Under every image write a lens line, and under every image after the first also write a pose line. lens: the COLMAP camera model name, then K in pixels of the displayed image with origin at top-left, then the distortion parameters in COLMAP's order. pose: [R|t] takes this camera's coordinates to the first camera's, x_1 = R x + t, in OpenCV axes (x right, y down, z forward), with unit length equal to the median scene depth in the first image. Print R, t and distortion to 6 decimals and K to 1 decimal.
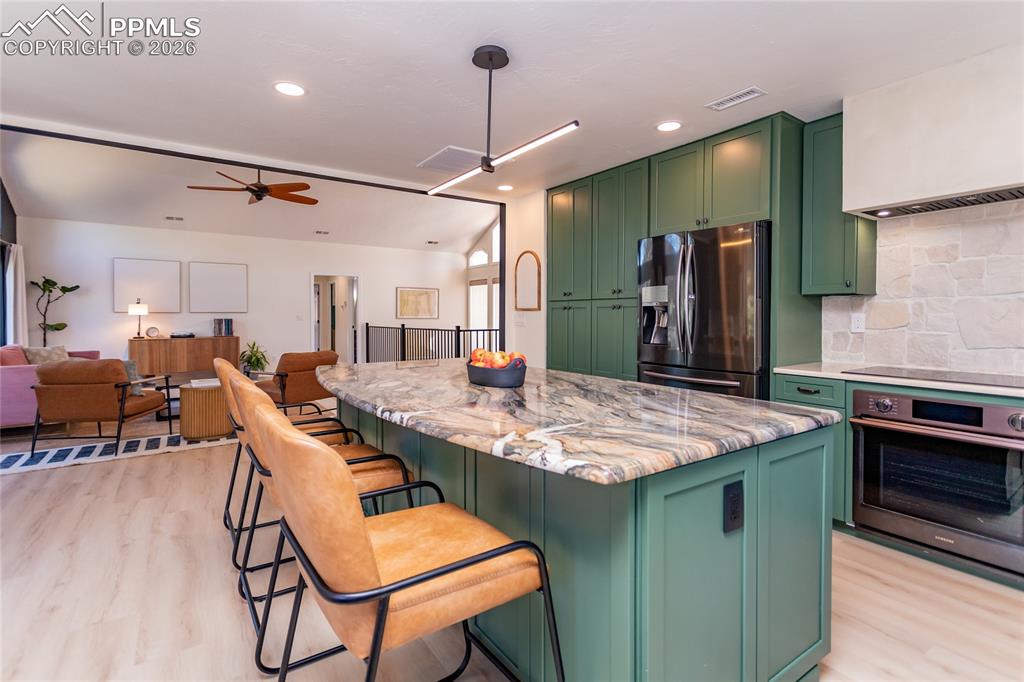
lens RADIAL K [[497.1, 0, 526.3], [0, 497.1, 321.3], [0, 0, 1]] dist [0.001420, 0.000564]
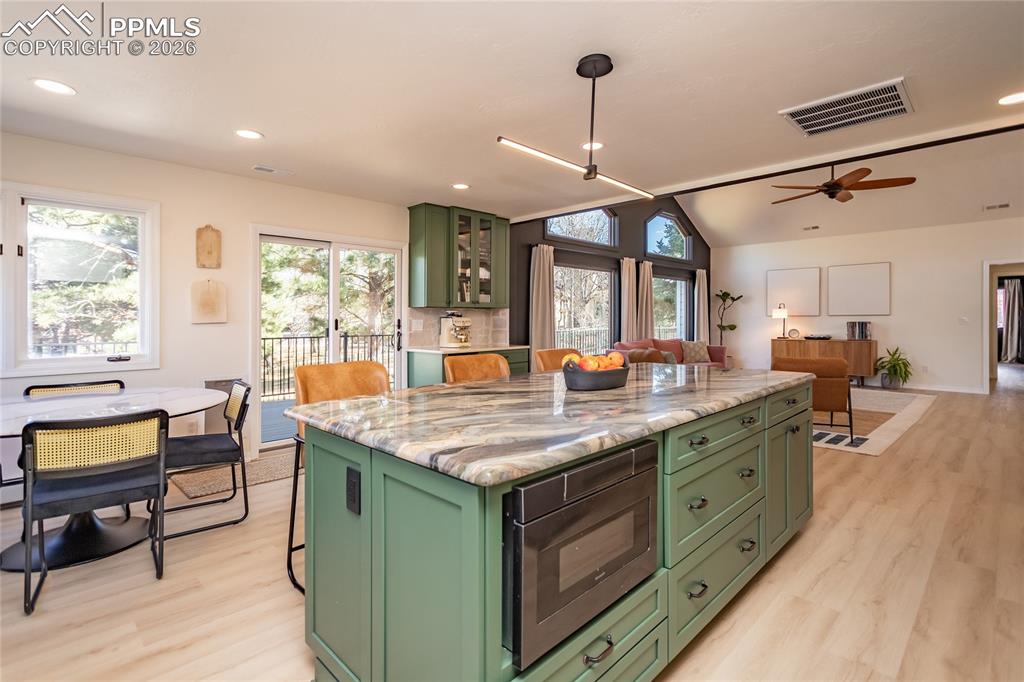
lens RADIAL K [[497.1, 0, 505.0], [0, 497.1, 322.0], [0, 0, 1]] dist [0.001420, 0.000564]
pose [[0.155070, 0.004371, -0.987894, 0.247087], [-0.007645, 0.999966, 0.003224, -0.002459], [0.987874, 0.007052, 0.155098, 0.181144]]
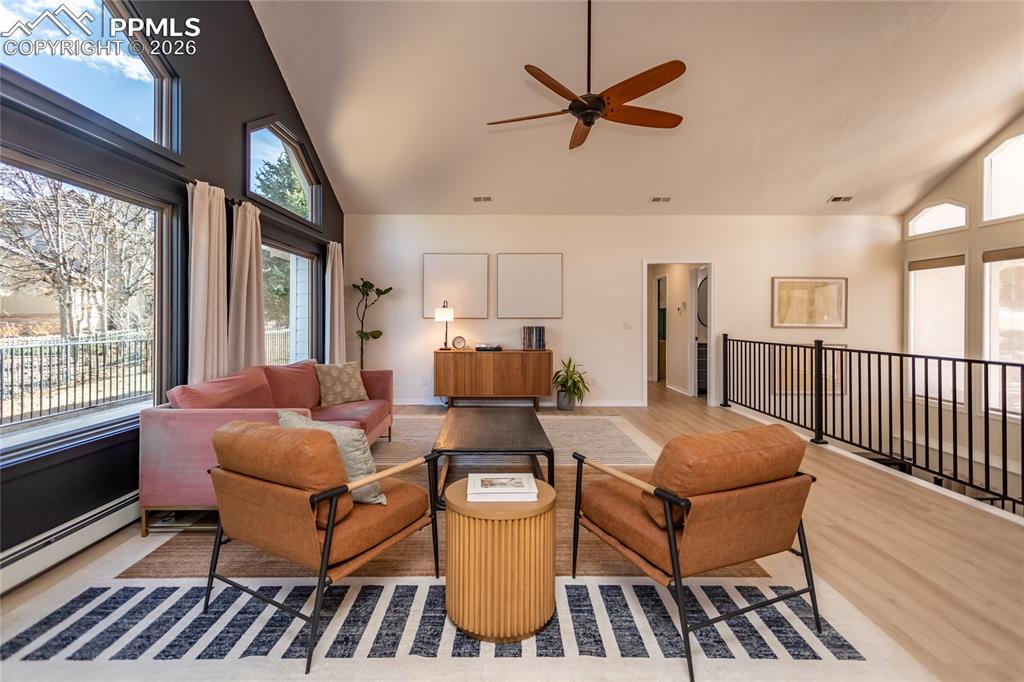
lens RADIAL K [[497.1, 0, 485.9], [0, 497.1, 320.5], [0, 0, 1]] dist [0.001420, 0.000564]
pose [[0.799723, 0.004633, -0.600351, -0.226148], [-0.009881, 0.999936, -0.005445, -0.009959], [0.600288, 0.010286, 0.799718, 0.371276]]
